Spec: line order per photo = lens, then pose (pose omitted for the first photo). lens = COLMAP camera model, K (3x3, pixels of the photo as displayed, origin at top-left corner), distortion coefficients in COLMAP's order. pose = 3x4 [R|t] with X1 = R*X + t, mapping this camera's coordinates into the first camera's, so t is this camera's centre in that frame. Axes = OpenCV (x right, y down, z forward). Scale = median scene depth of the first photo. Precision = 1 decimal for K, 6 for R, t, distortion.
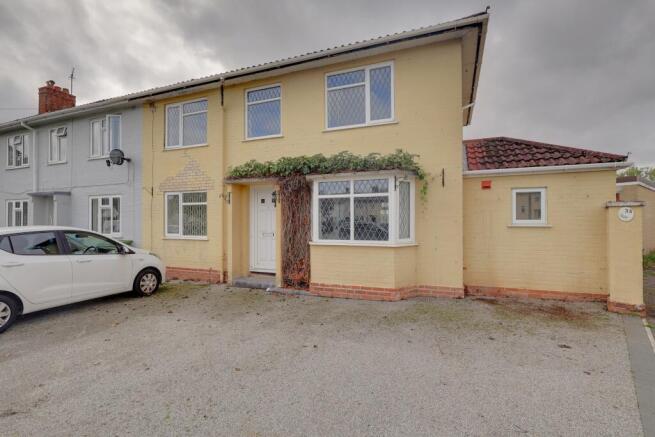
lens RADIAL K [[322.2, 0, 327.1], [0, 322.2, 216.9], [0, 0, 1]] dist [-0.001289, -0.000108]
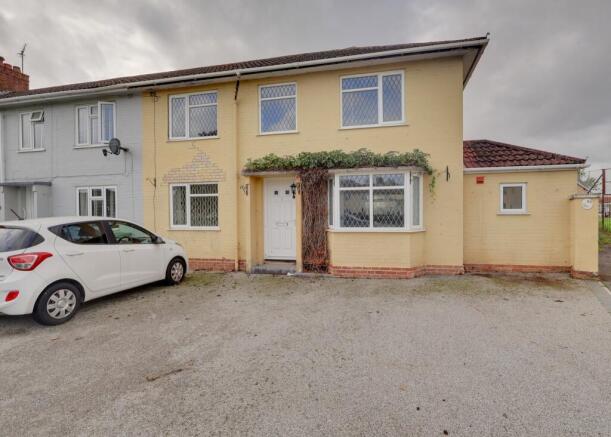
lens RADIAL K [[338.3, 0, 305.5], [0, 338.3, 218.5], [0, 0, 1]] dist [-0.002366, -0.000489]
pose [[0.986077, -0.006818, 0.166152, -0.336305], [0.003365, 0.999773, 0.021055, 0.014288], [-0.166258, -0.020203, 0.985875, -0.131507]]
